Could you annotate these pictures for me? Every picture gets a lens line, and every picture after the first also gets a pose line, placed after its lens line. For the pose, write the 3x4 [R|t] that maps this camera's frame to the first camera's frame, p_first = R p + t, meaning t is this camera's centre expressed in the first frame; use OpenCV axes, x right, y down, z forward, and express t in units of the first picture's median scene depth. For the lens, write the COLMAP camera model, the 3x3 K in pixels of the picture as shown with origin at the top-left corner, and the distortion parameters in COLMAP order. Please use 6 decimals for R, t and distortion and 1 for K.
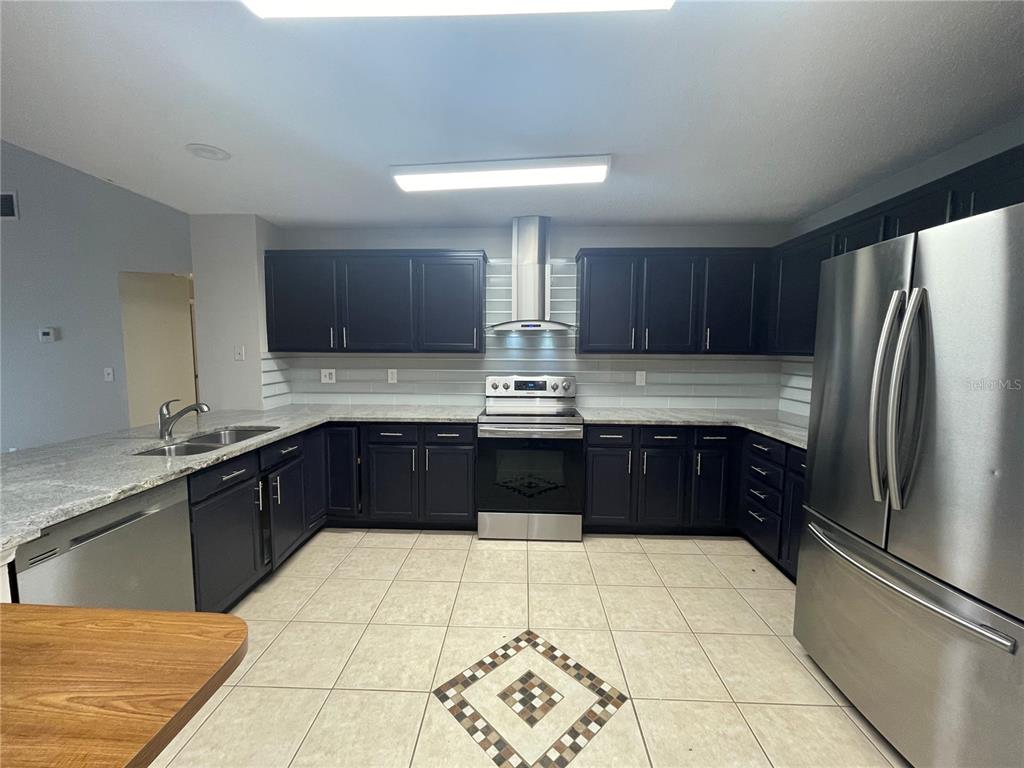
lens RADIAL K [[417.5, 0, 513.2], [0, 417.5, 386.1], [0, 0, 1]] dist [-0.004030, 0.000123]
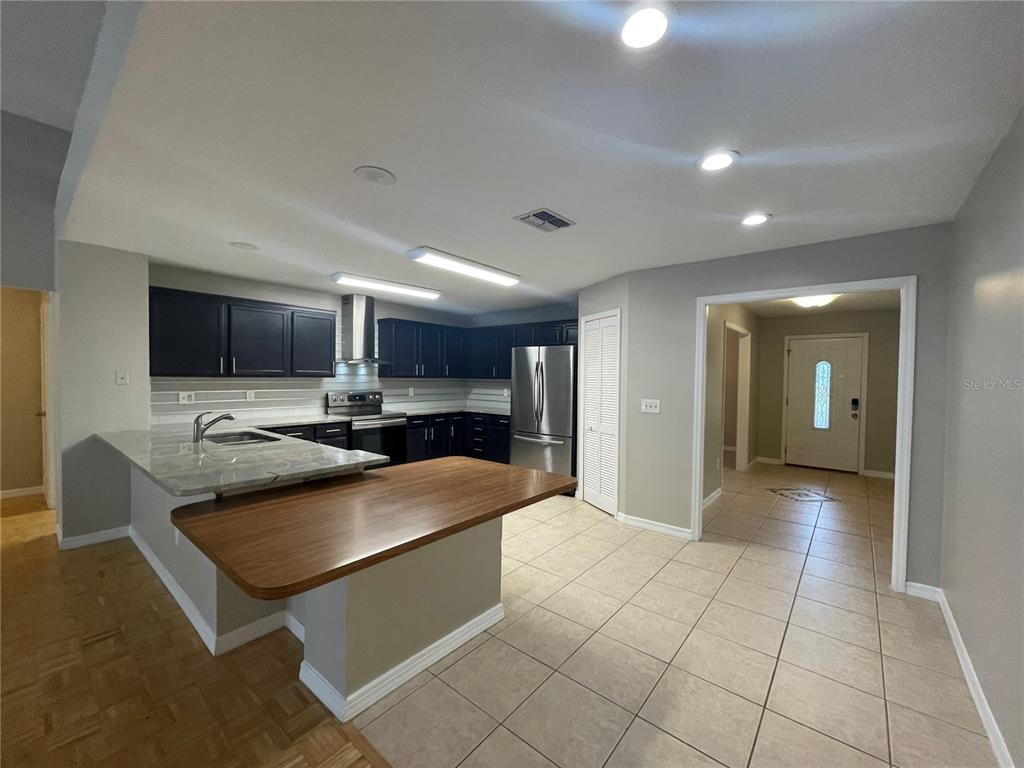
lens RADIAL K [[417.5, 0, 505.1], [0, 417.5, 383.9], [0, 0, 1]] dist [-0.004030, 0.000123]
pose [[0.618886, -0.012609, 0.785379, -0.891270], [0.055904, 0.998043, -0.028029, 0.021650], [-0.783489, 0.061253, 0.618380, -0.429115]]
